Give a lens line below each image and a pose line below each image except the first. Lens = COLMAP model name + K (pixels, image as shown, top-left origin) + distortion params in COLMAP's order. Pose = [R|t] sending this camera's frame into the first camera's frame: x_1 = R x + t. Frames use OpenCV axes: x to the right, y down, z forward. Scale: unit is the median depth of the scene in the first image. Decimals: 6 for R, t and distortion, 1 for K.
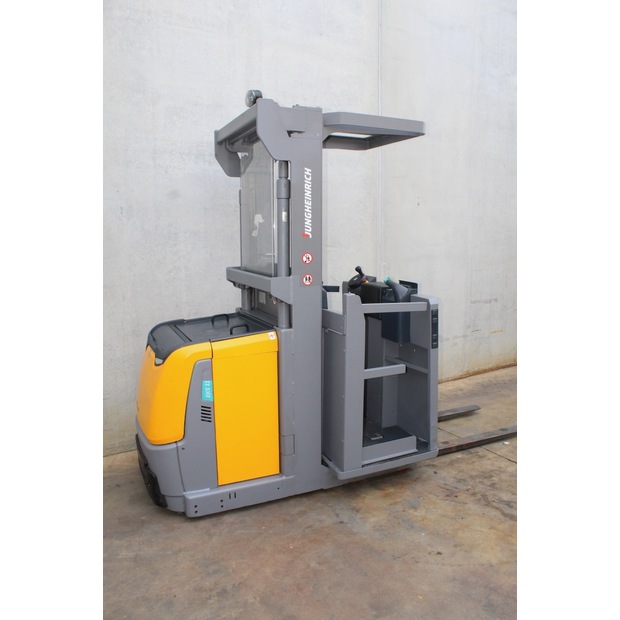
lens RADIAL K [[515.4, 0, 315.0], [0, 515.4, 313.3], [0, 0, 1]] dist [-0.159479, 0.131415]
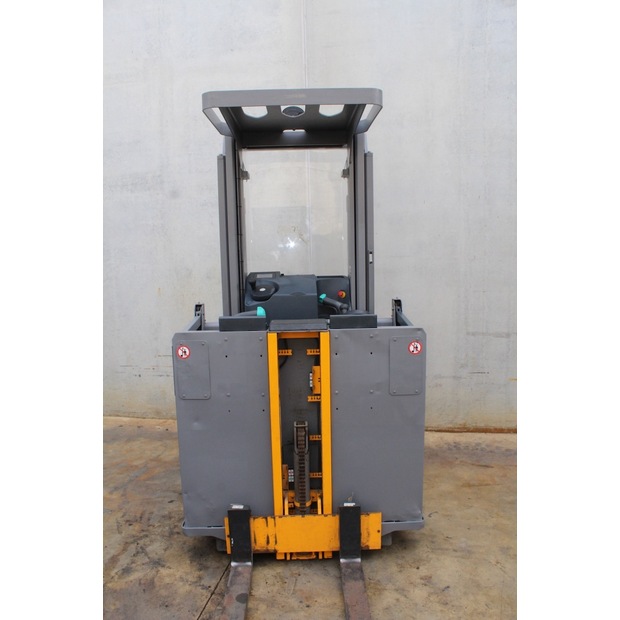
lens RADIAL K [[515.4, 0, 314.5], [0, 515.4, 313.3], [0, 0, 1]] dist [-0.159479, 0.131415]
pose [[0.728369, 0.074223, -0.681153, 1.036801], [-0.084689, 0.996245, 0.017999, -0.073229], [0.679931, 0.044576, 0.731919, 0.478869]]
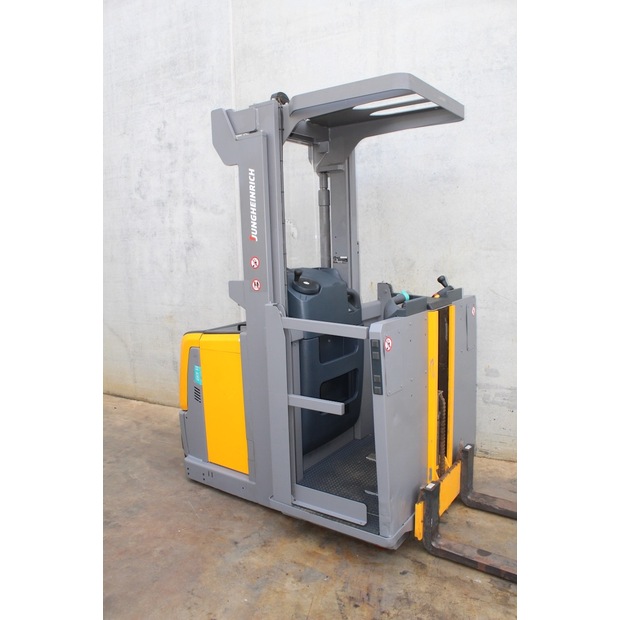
lens RADIAL K [[515.4, 0, 310.9], [0, 515.4, 313.5], [0, 0, 1]] dist [-0.159479, 0.131415]
pose [[0.485073, 0.111467, -0.867341, 0.729534], [-0.108601, 0.991843, 0.066731, -0.073526], [0.867704, 0.061825, 0.493221, 0.520914]]
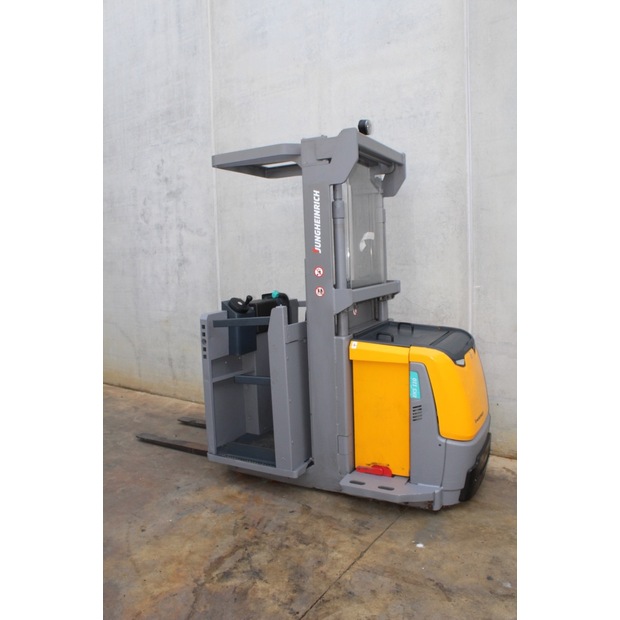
lens RADIAL K [[515.4, 0, 307.0], [0, 515.4, 313.4], [0, 0, 1]] dist [-0.159479, 0.131415]
pose [[0.394701, 0.089754, -0.914415, 1.046693], [-0.114082, 0.992303, 0.048157, -0.087789], [0.911700, 0.085311, 0.401902, 0.621432]]
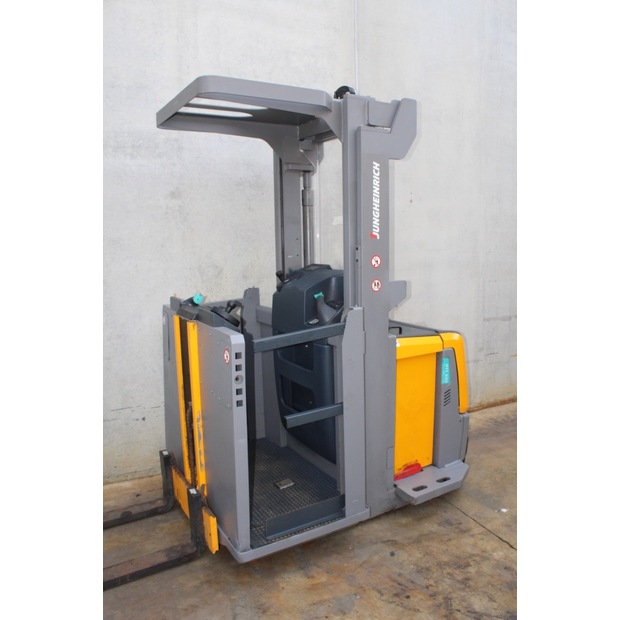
lens RADIAL K [[515.4, 0, 310.9], [0, 515.4, 315.4], [0, 0, 1]] dist [-0.159479, 0.131415]
pose [[0.992510, 0.004685, -0.122076, 0.205773], [-0.005578, 0.999960, -0.006980, -0.034212], [0.122038, 0.007609, 0.992496, 0.240997]]
